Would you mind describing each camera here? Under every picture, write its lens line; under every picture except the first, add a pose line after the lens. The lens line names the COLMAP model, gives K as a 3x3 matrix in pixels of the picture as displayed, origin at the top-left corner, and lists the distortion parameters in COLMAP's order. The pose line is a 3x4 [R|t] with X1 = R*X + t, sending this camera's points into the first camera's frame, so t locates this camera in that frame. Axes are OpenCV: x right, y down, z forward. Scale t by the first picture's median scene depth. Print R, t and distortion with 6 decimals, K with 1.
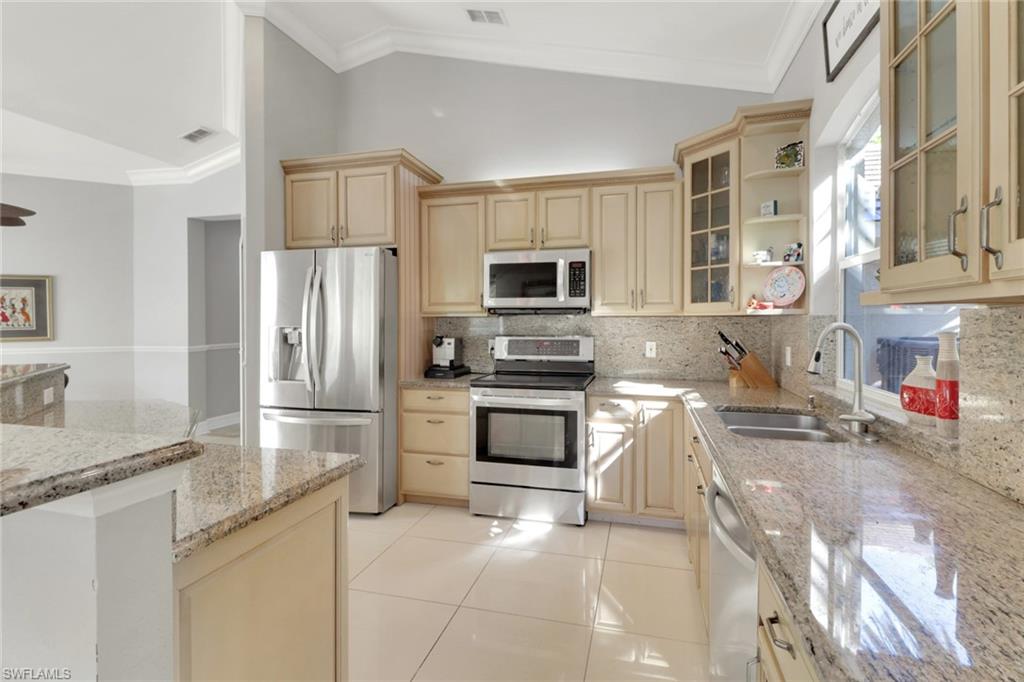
lens RADIAL K [[482.6, 0, 517.3], [0, 482.6, 327.0], [0, 0, 1]] dist [0.018568, -0.012464]
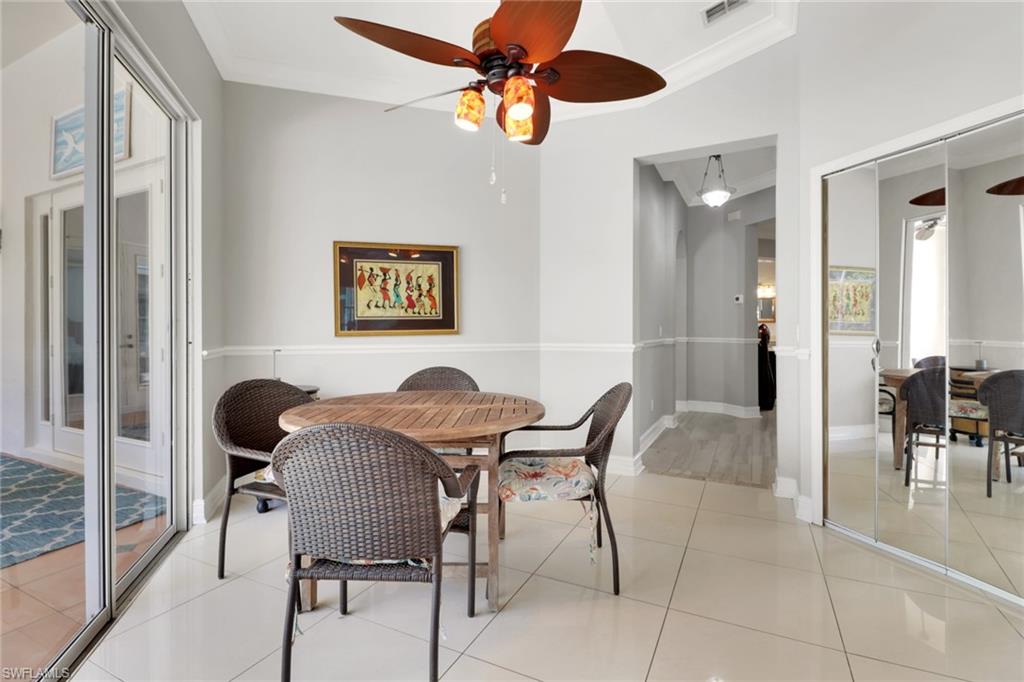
lens RADIAL K [[482.6, 0, 517.3], [0, 482.6, 327.0], [0, 0, 1]] dist [0.018568, -0.012464]
pose [[0.979008, -0.000814, -0.203819, -1.189209], [-0.001551, 0.999933, -0.011445, 0.041739], [0.203815, 0.011521, 0.978942, 0.498494]]
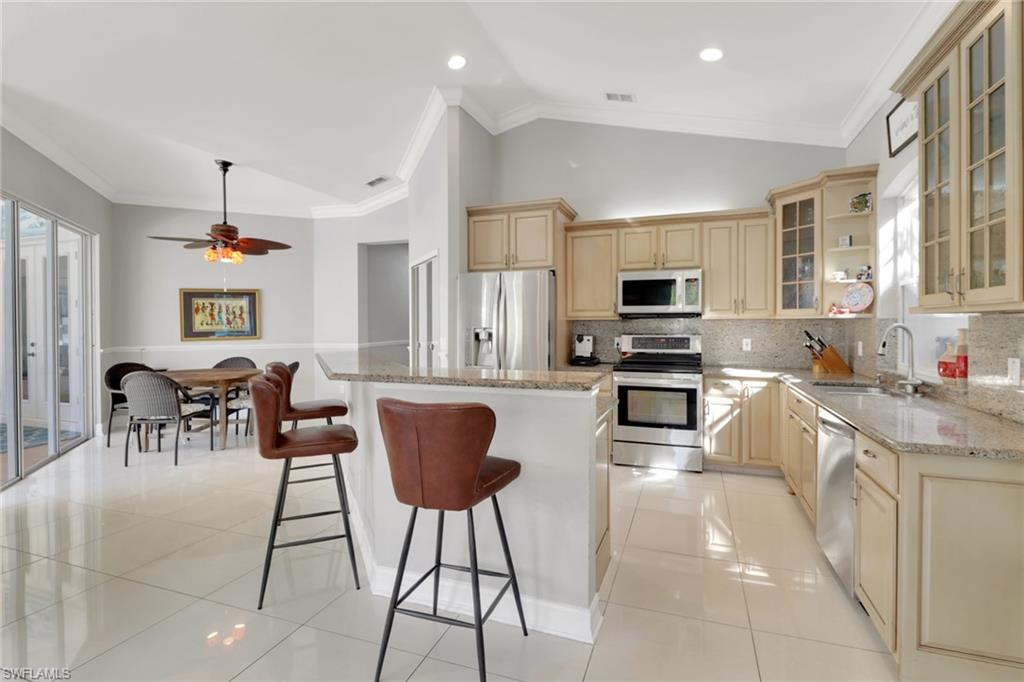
lens RADIAL K [[482.6, 0, 517.3], [0, 482.6, 327.0], [0, 0, 1]] dist [0.018568, -0.012464]
pose [[0.996045, -0.002028, -0.088824, -0.247708], [0.001656, 0.999990, -0.004269, 0.004165], [0.088832, 0.004105, 0.996038, -0.393151]]
